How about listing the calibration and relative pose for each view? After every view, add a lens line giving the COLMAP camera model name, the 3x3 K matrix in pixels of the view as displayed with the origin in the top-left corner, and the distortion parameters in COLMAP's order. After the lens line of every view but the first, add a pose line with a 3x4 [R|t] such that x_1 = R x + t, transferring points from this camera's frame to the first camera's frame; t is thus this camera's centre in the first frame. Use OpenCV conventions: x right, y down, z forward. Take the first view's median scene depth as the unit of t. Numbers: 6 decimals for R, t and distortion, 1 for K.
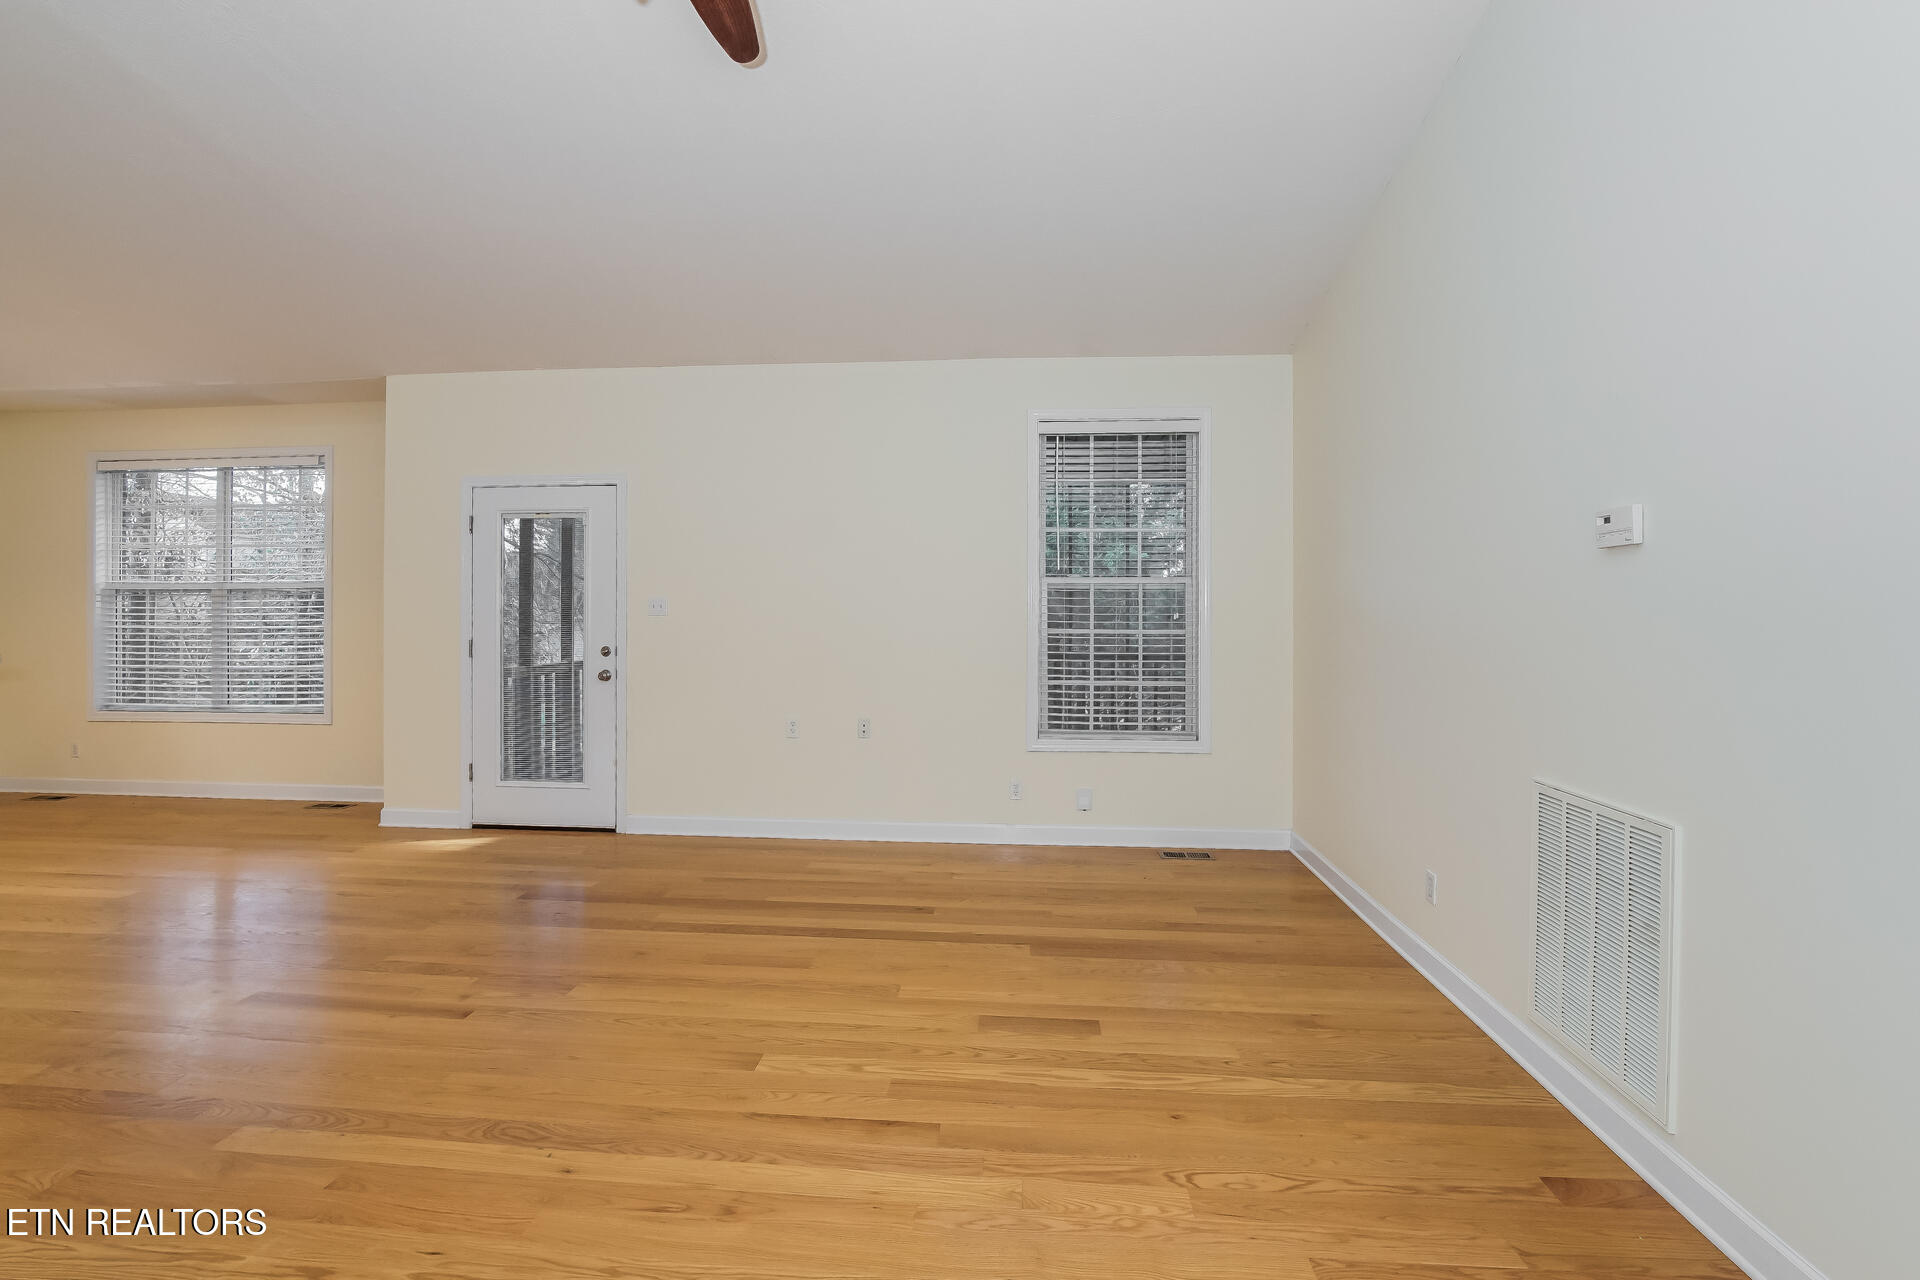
lens RADIAL K [[852.2, 0, 955.1], [0, 852.2, 627.9], [0, 0, 1]] dist [-0.004076, 0.000552]
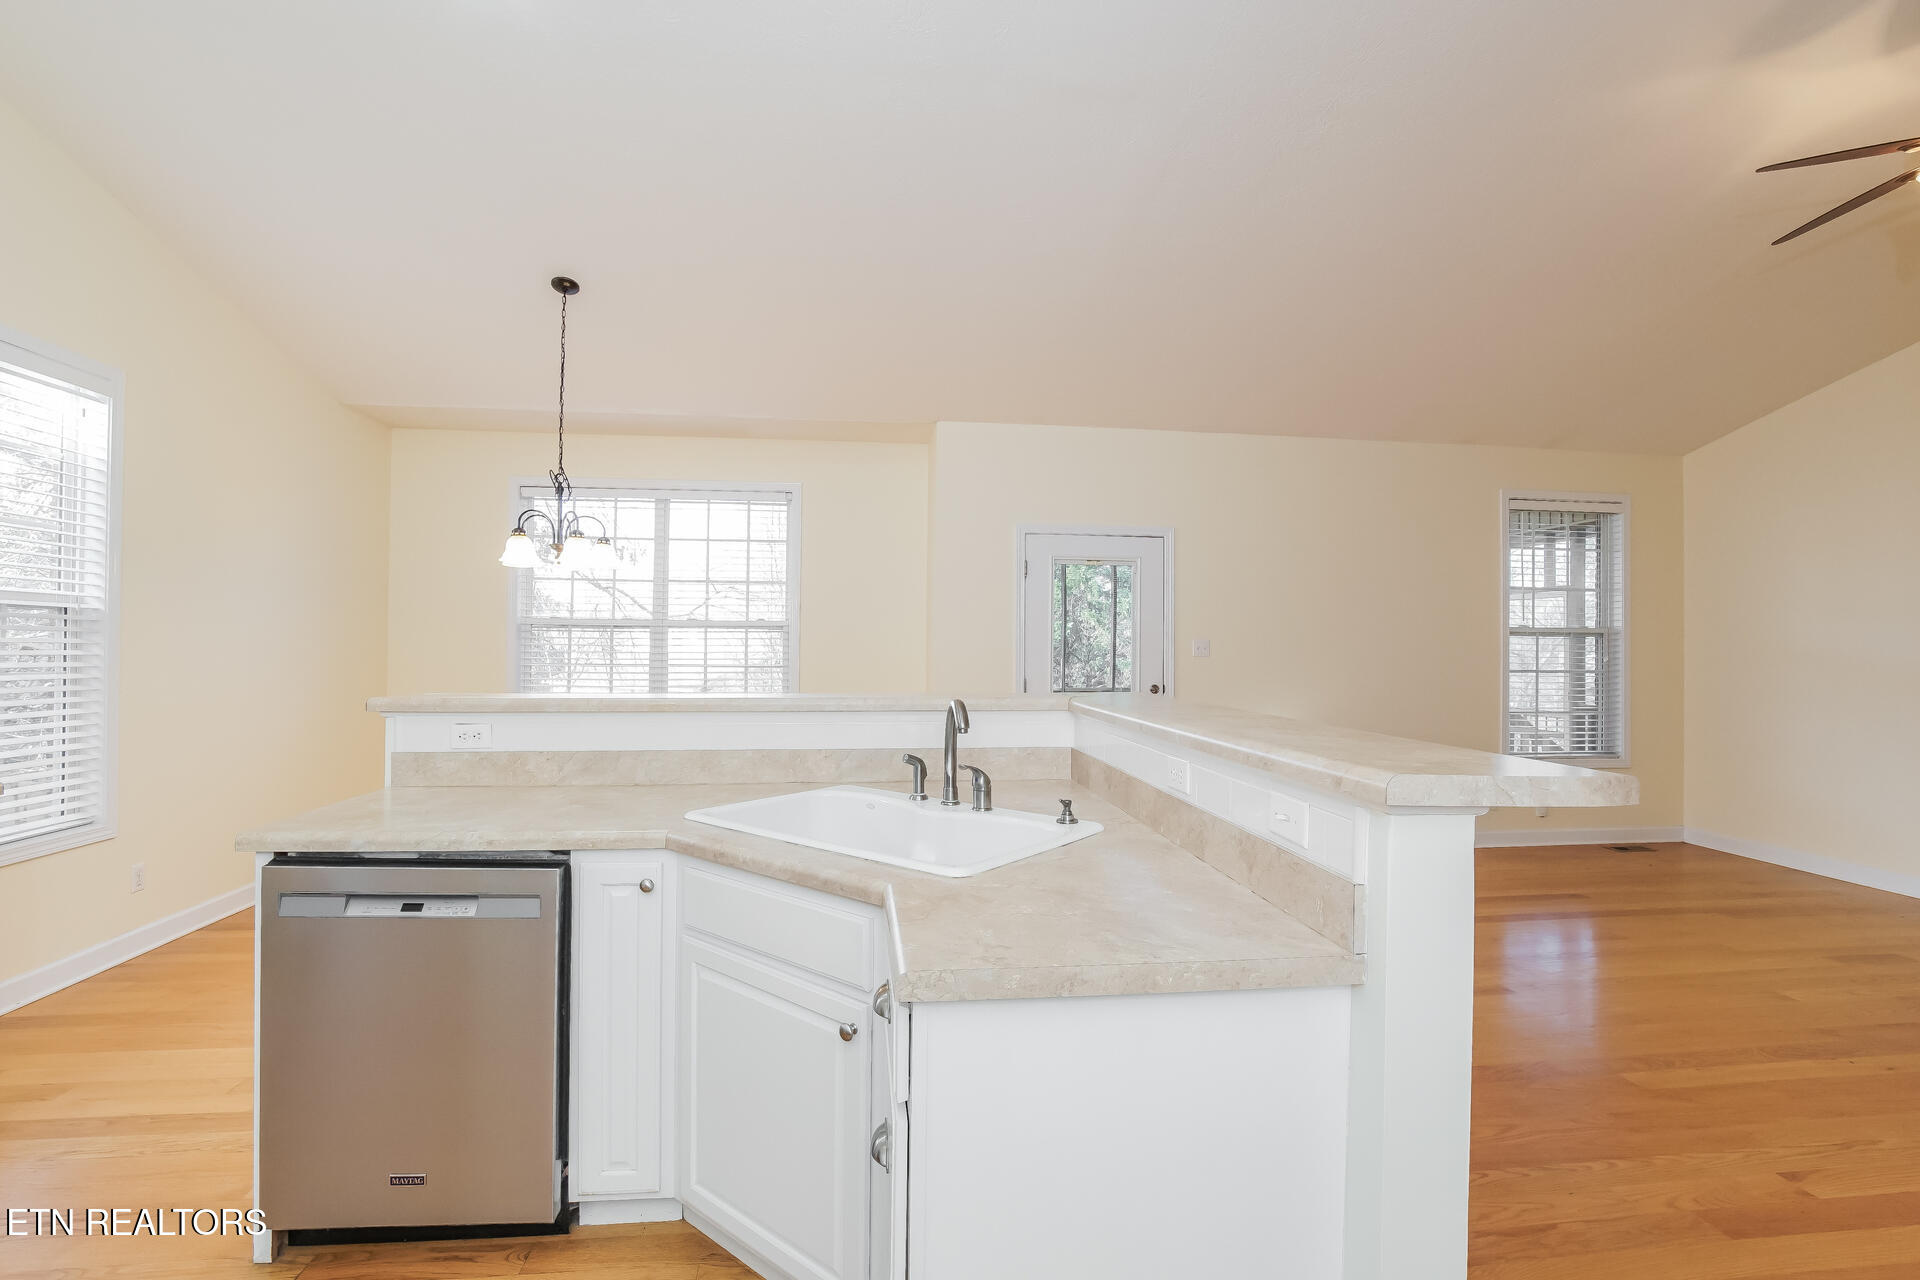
lens RADIAL K [[852.2, 0, 952.3], [0, 852.2, 648.1], [0, 0, 1]] dist [-0.004076, 0.000552]
pose [[0.971118, 0.005006, 0.238546, -1.016325], [0.001625, 0.999618, -0.027596, 0.004162], [-0.238593, 0.027187, 0.970739, 0.013625]]
